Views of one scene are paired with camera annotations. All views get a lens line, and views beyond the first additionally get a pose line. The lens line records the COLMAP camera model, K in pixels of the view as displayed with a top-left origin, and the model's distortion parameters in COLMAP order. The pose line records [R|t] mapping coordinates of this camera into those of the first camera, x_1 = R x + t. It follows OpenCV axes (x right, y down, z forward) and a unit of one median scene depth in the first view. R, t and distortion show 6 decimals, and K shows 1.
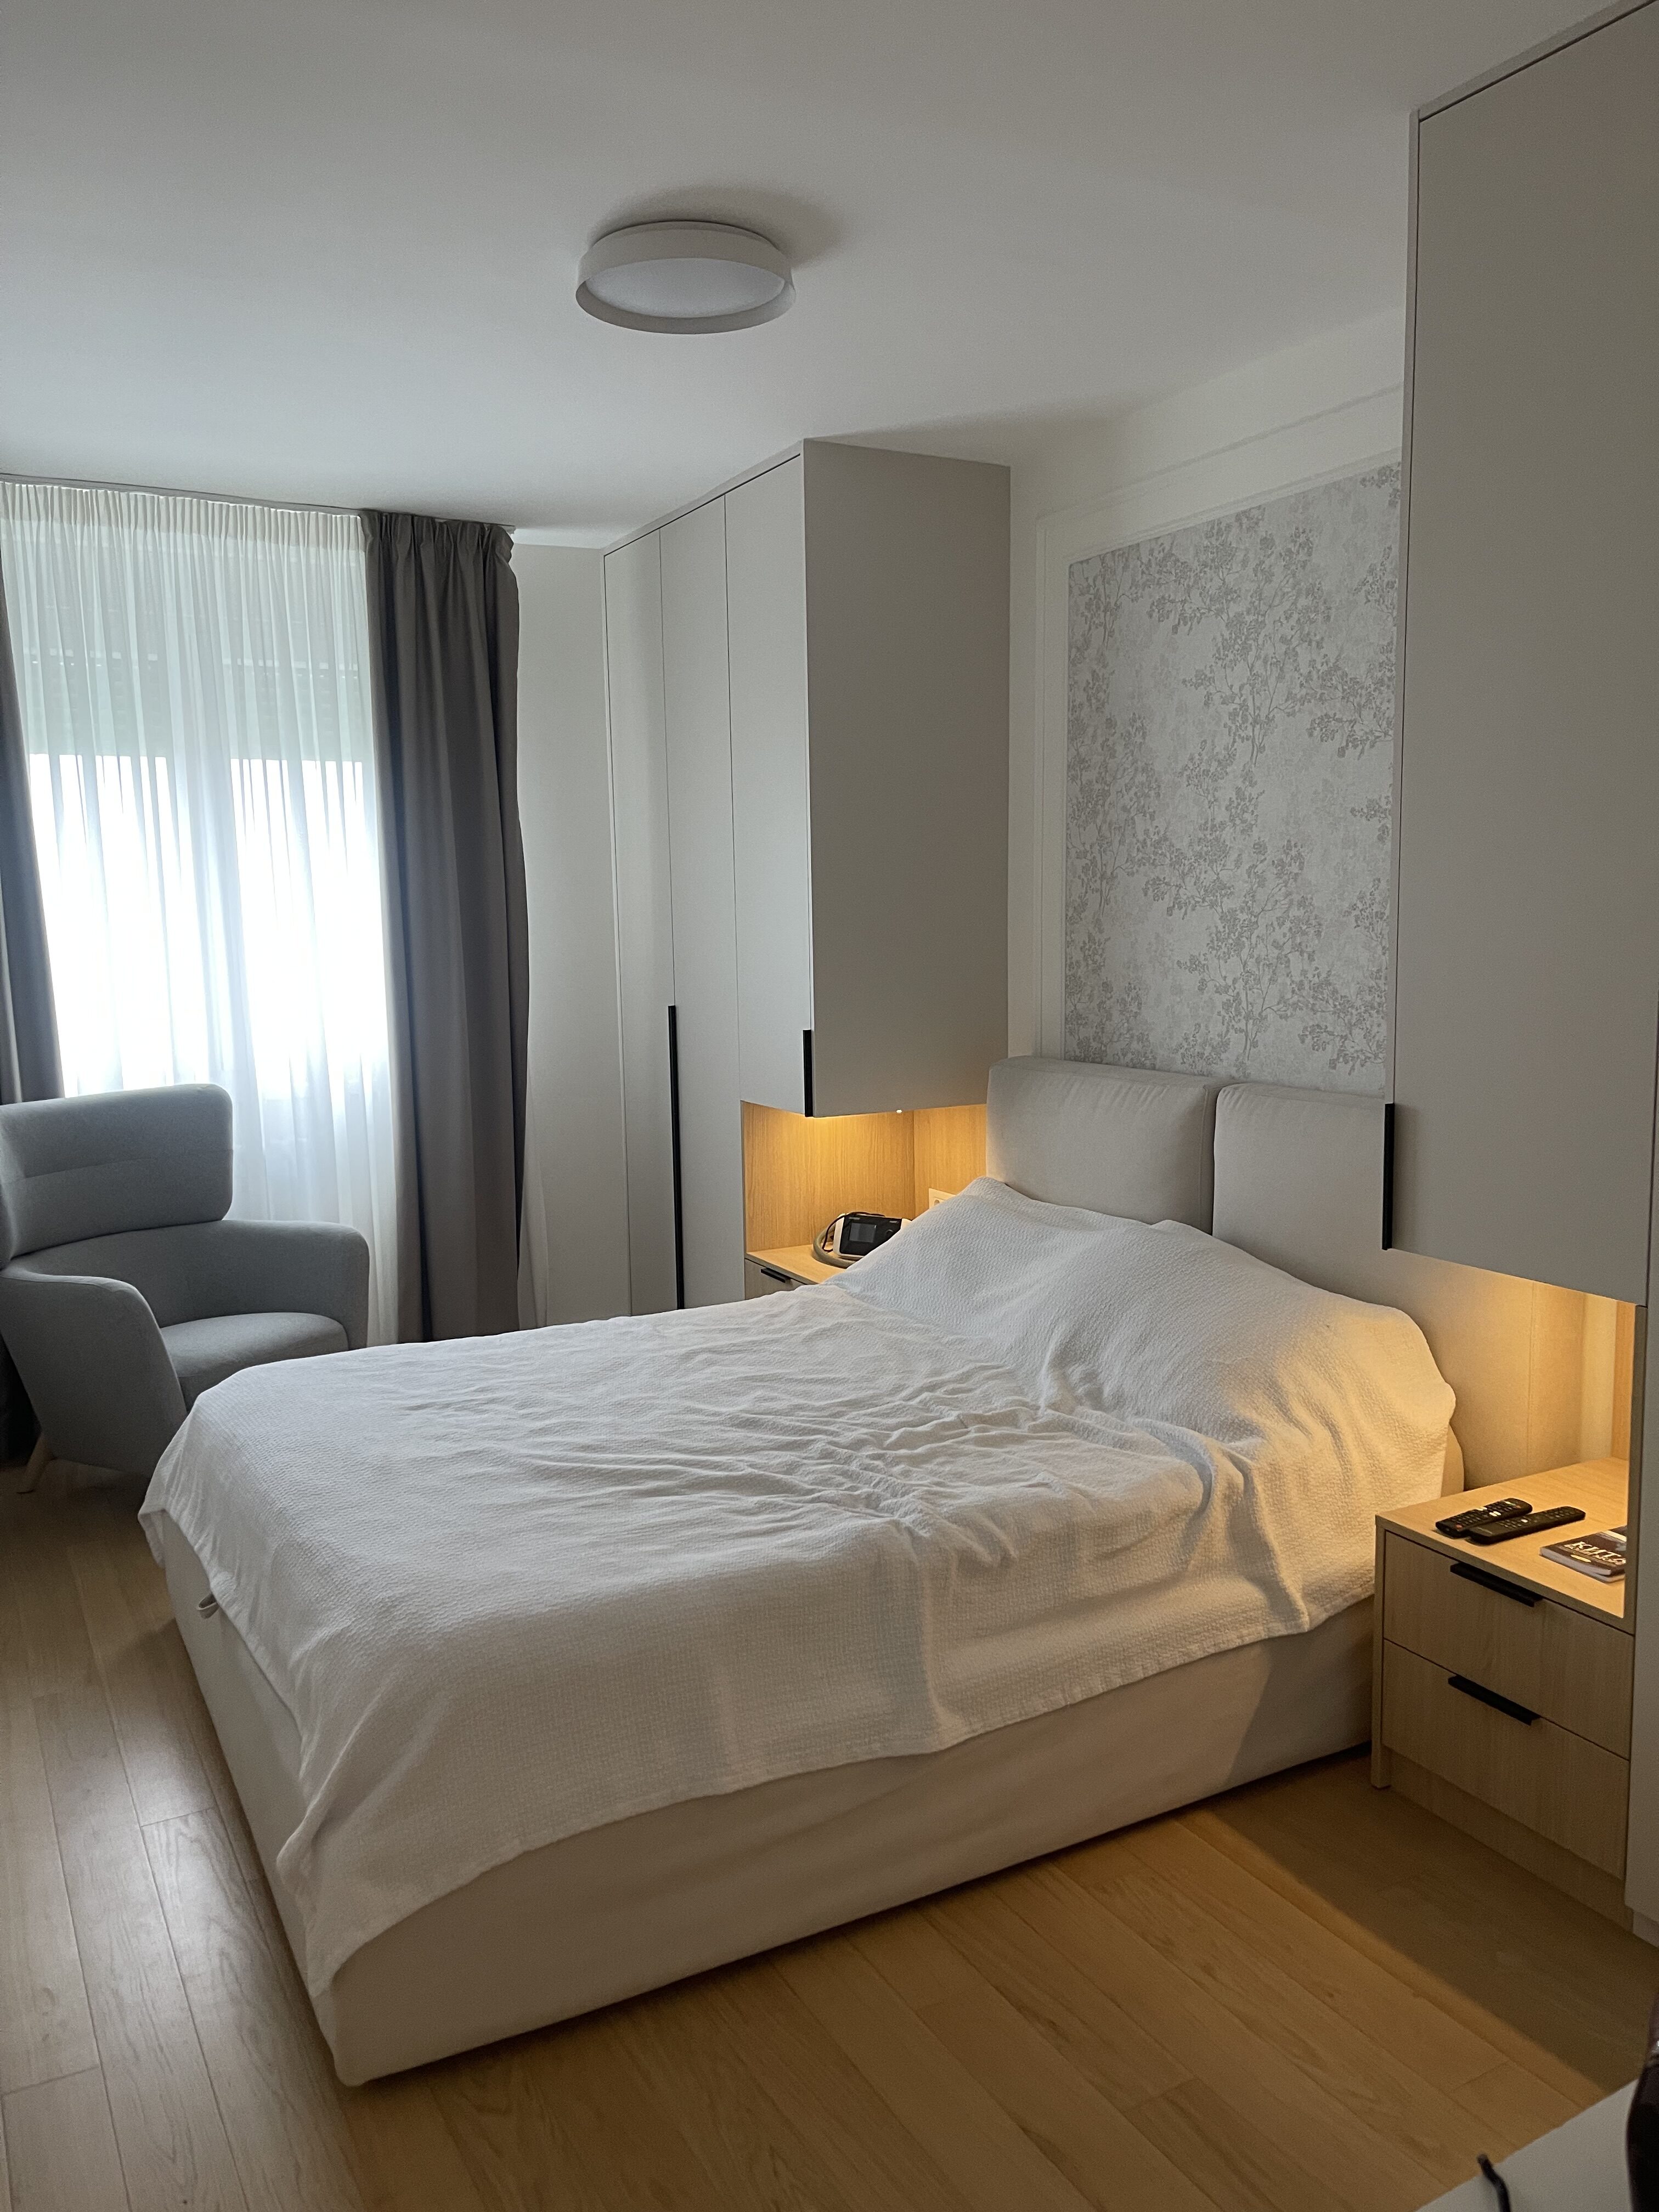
lens RADIAL K [[1691.3, 0, 836.8], [0, 1691.3, 1106.1], [0, 0, 1]] dist [0.066586, -0.087476]
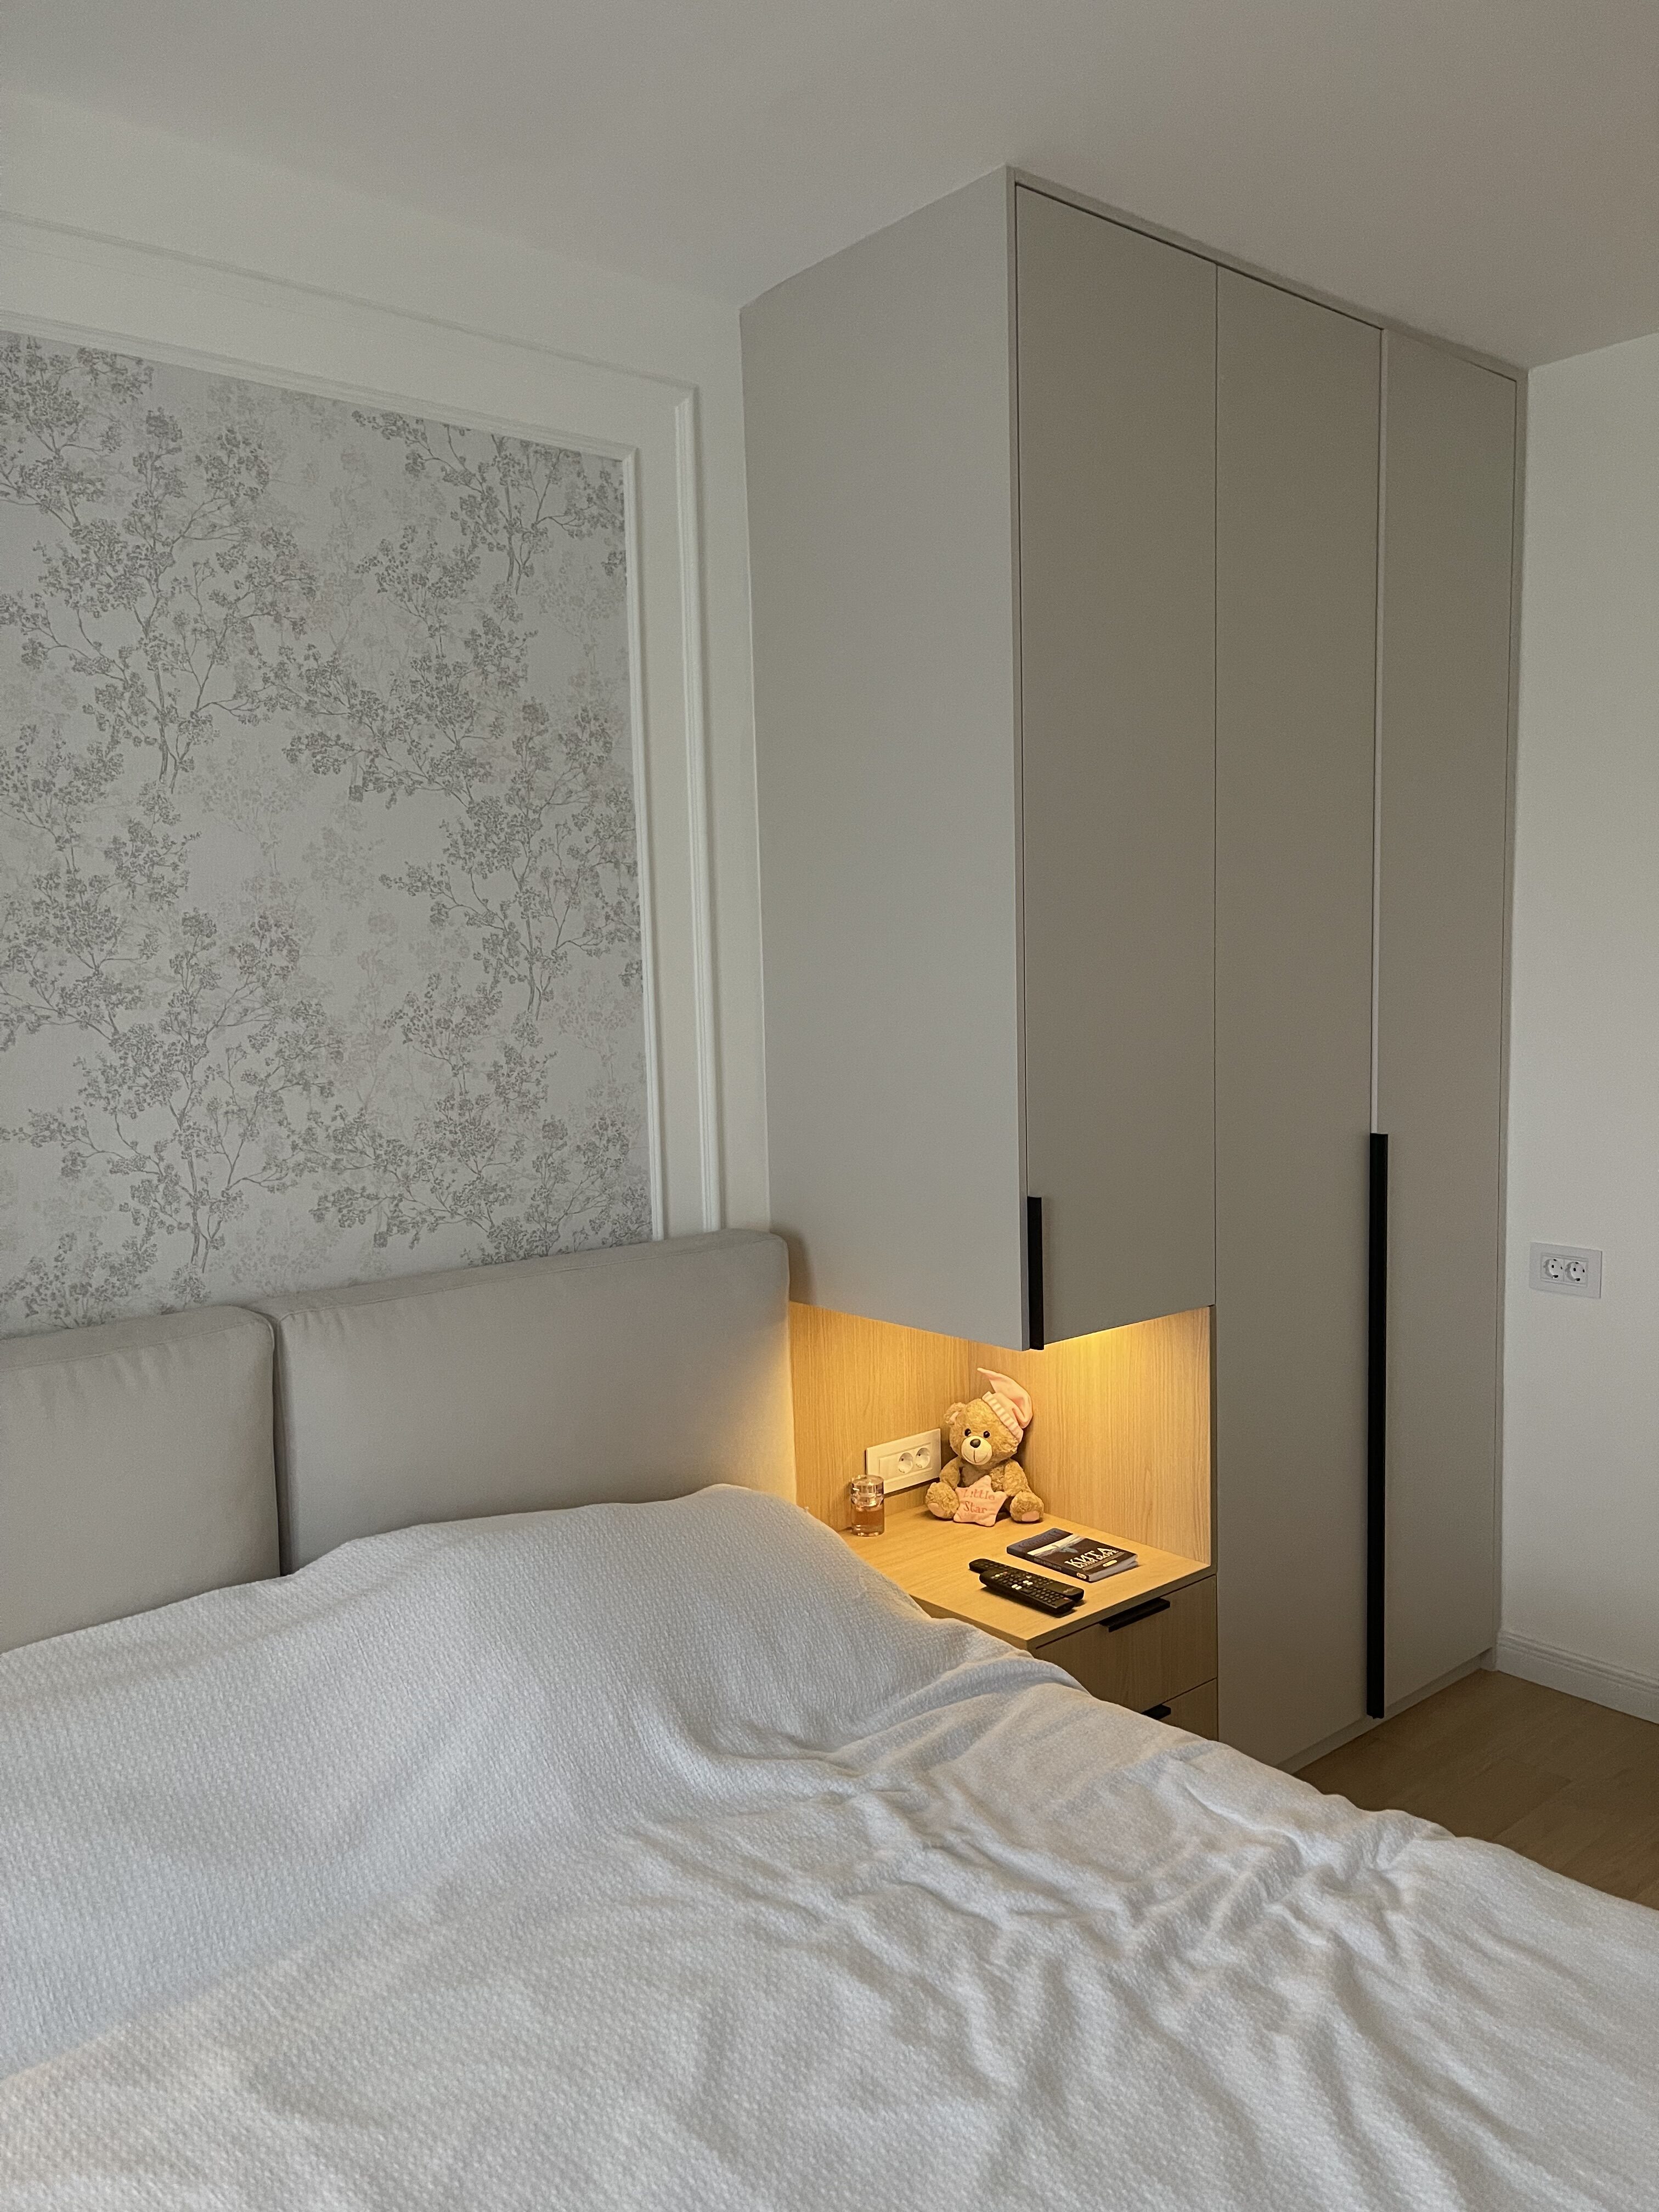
lens RADIAL K [[1691.3, 0, 839.6], [0, 1691.3, 1111.5], [0, 0, 1]] dist [0.066586, -0.087476]
pose [[-0.219663, -0.070359, 0.973035, -0.414597], [0.141416, 0.984565, 0.103117, -0.119312], [-0.965272, 0.160253, -0.206322, 0.936846]]
